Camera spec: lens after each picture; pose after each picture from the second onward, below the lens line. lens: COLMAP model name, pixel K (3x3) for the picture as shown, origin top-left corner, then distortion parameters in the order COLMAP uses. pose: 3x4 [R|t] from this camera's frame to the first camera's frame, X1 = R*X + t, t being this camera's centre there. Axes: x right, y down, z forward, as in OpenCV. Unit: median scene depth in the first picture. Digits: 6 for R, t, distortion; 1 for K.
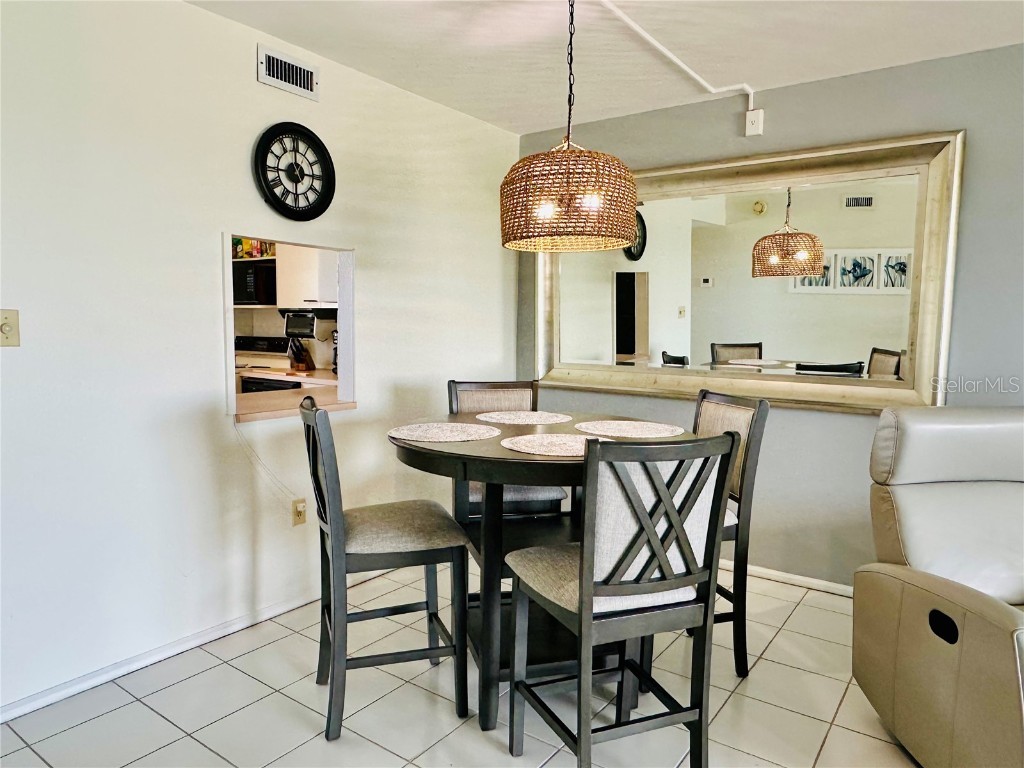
lens RADIAL K [[665.8, 0, 512.0], [0, 665.8, 384.0], [0, 0, 1]] dist [0.003157, 0.004764]
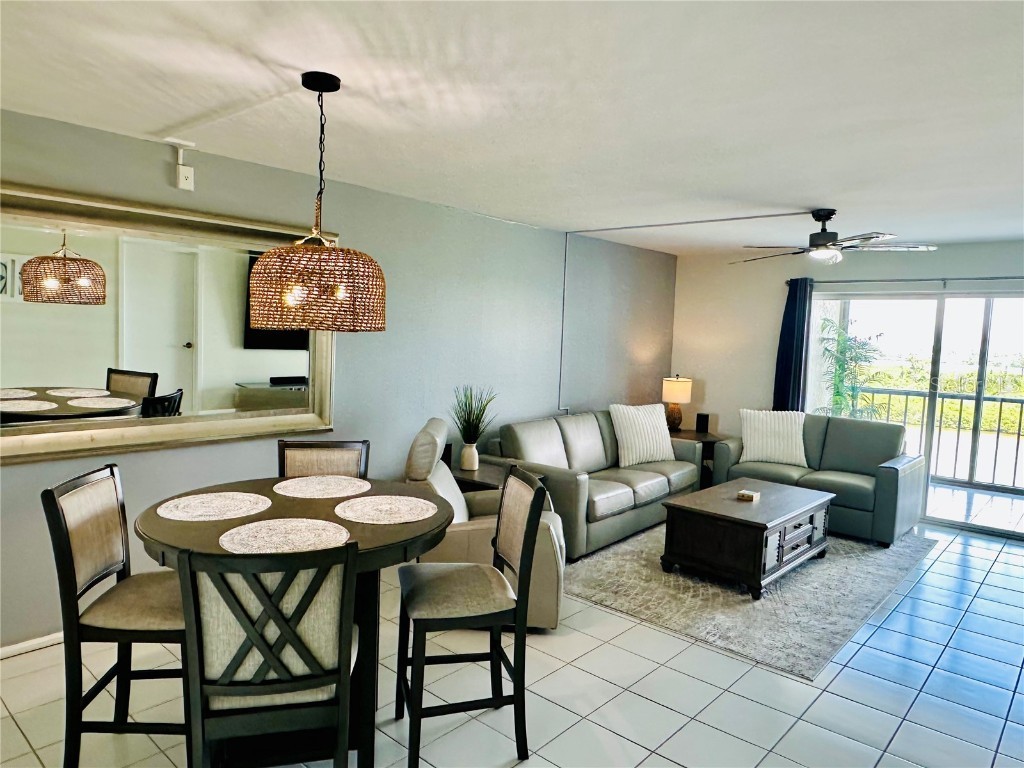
lens RADIAL K [[665.8, 0, 512.0], [0, 665.8, 384.0], [0, 0, 1]] dist [0.003157, 0.004764]
pose [[0.994764, 0.033448, -0.096573, 0.392522], [-0.034639, 0.999343, -0.010688, -0.103040], [0.096152, 0.013977, 0.995269, -0.011795]]
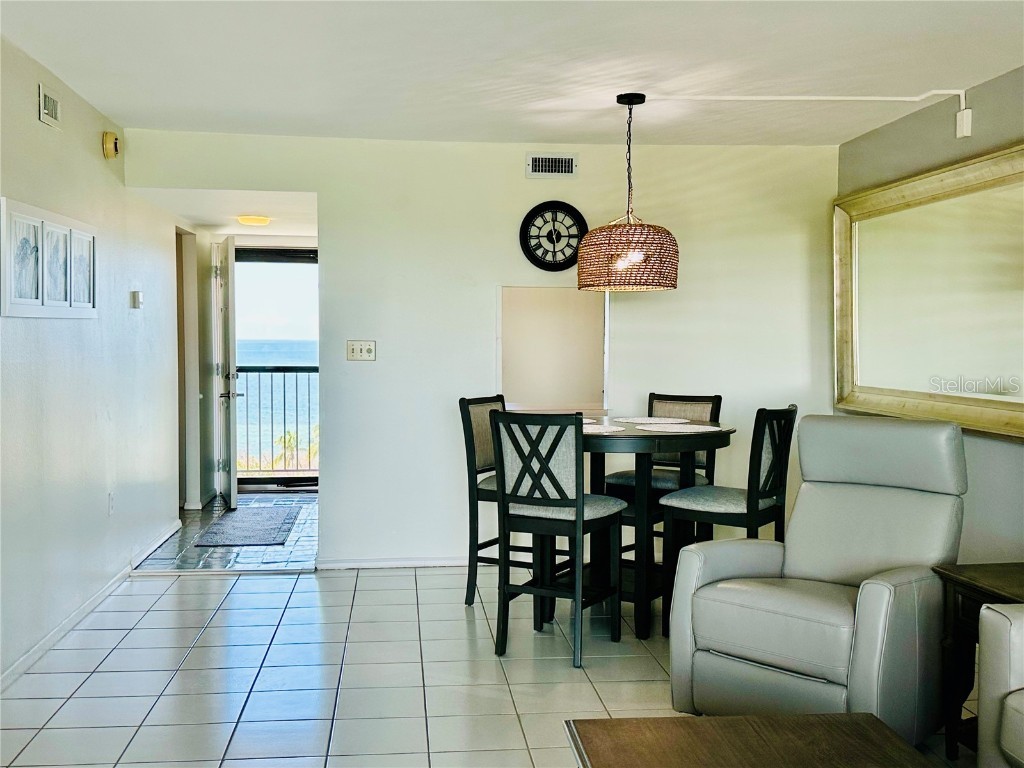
lens RADIAL K [[1092.8, 0, 512.0], [0, 1092.8, 384.0], [0, 0, 1]] dist [0.116634, 0.000363]
pose [[0.668091, 0.020123, -0.743808, 1.293288], [-0.062287, 0.997638, -0.028956, 0.051871], [0.741468, 0.065674, 0.667766, -0.533646]]
